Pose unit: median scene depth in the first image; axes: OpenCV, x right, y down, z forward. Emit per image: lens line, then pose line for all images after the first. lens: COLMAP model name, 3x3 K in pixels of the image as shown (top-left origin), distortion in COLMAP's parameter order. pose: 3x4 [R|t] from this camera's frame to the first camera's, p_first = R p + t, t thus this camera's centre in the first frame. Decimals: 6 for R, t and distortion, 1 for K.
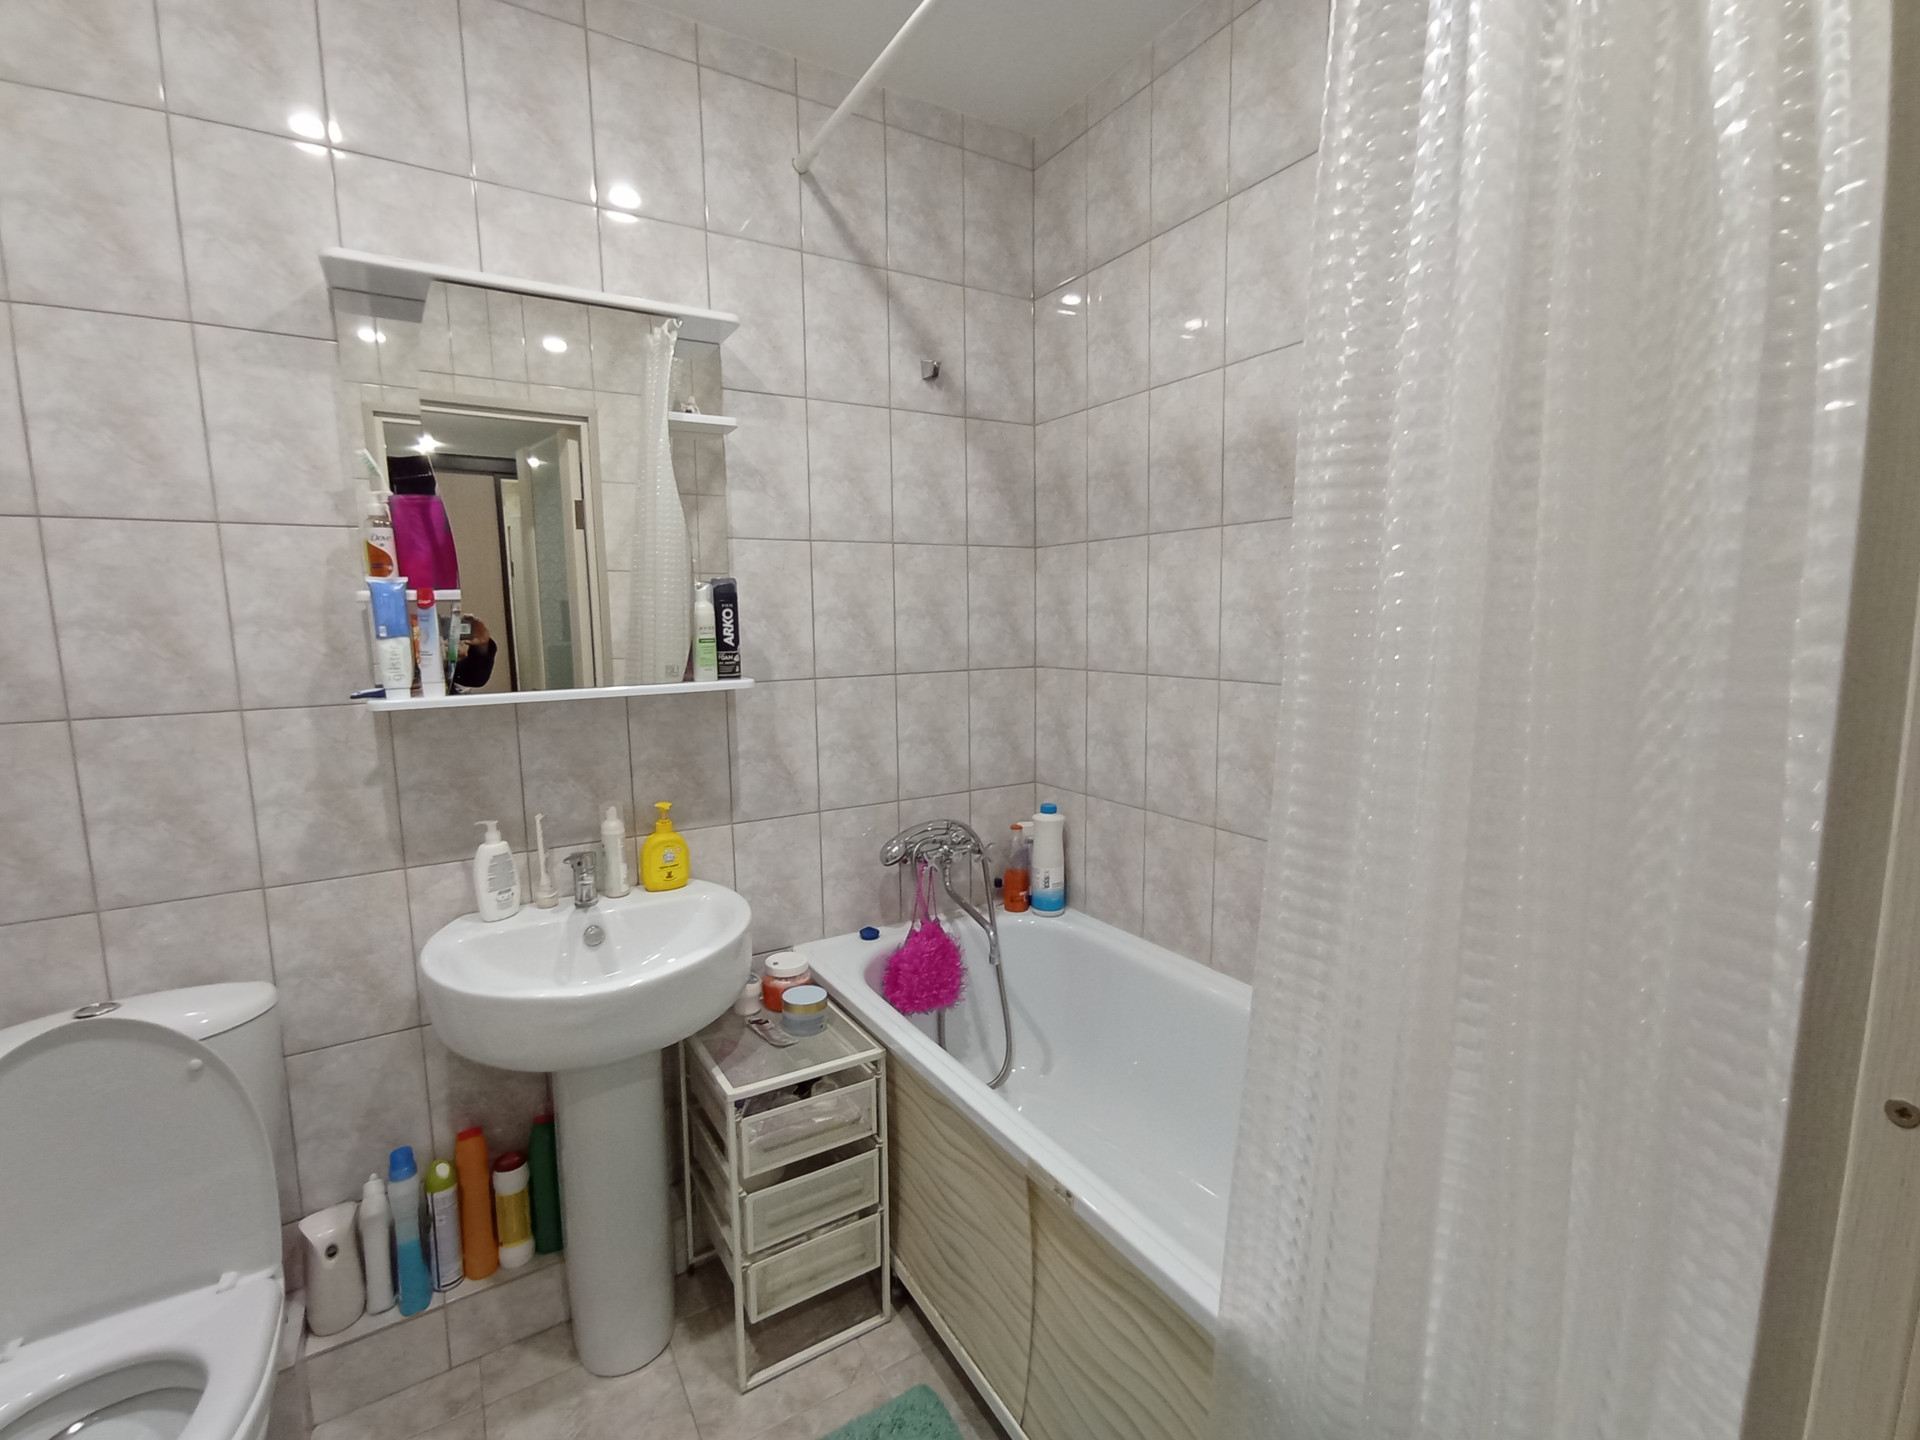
lens RADIAL K [[864.5, 0, 960.0], [0, 864.5, 720.0], [0, 0, 1]] dist [-0.019278, 0.015768]
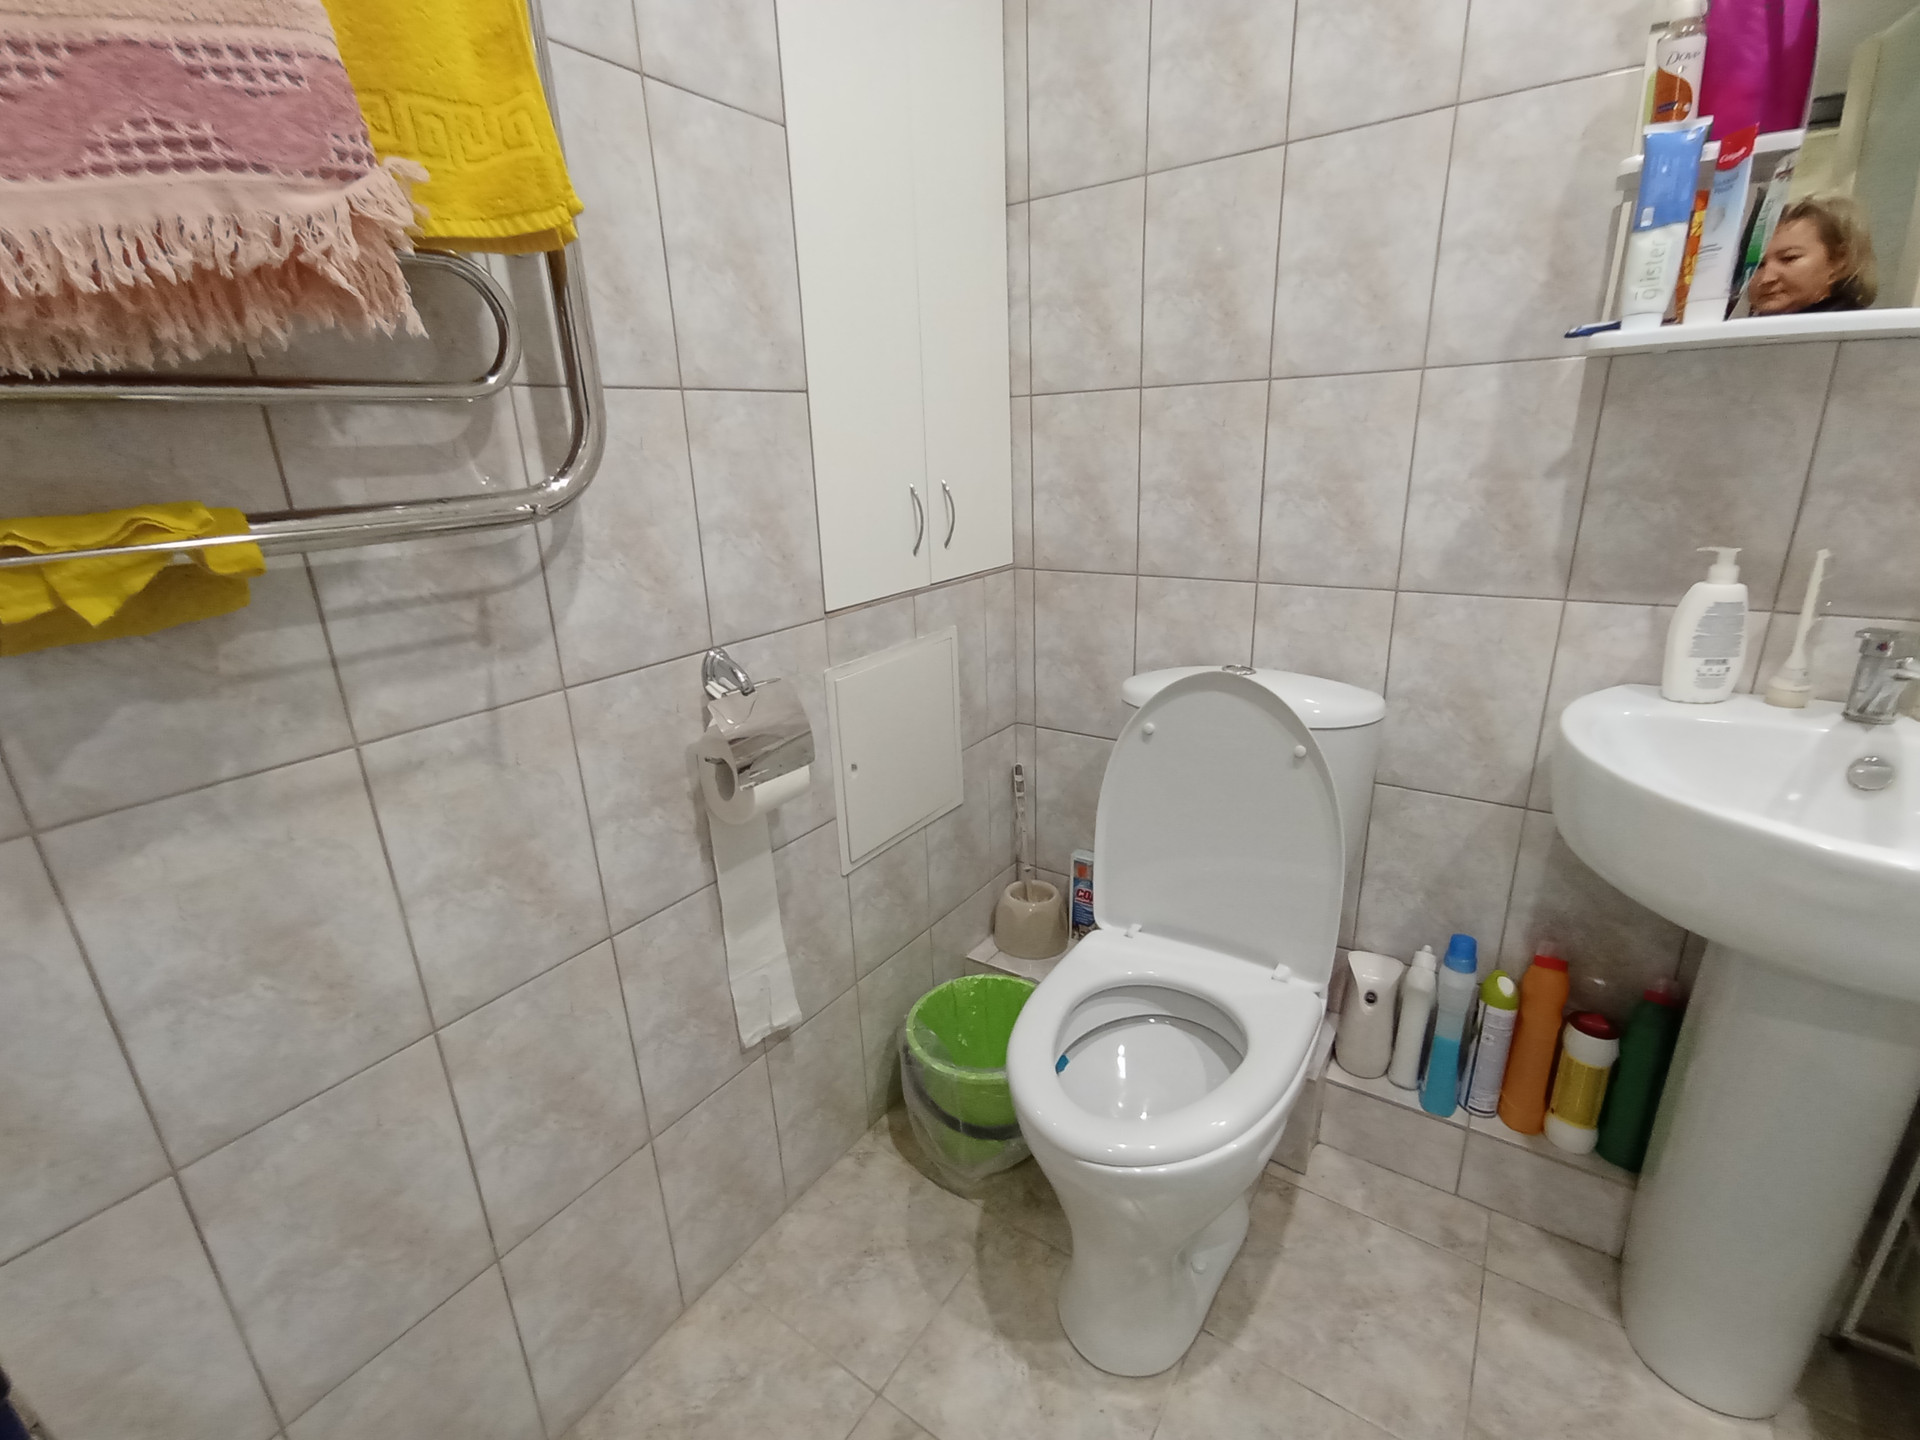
lens RADIAL K [[814.5, 0, 960.0], [0, 814.5, 720.0], [0, 0, 1]] dist [0.003508, 0.000076]
pose [[0.399349, 0.276496, -0.874111, -0.215637], [-0.084592, 0.960484, 0.265170, 0.130988], [0.912888, -0.031952, 0.406957, 0.241252]]
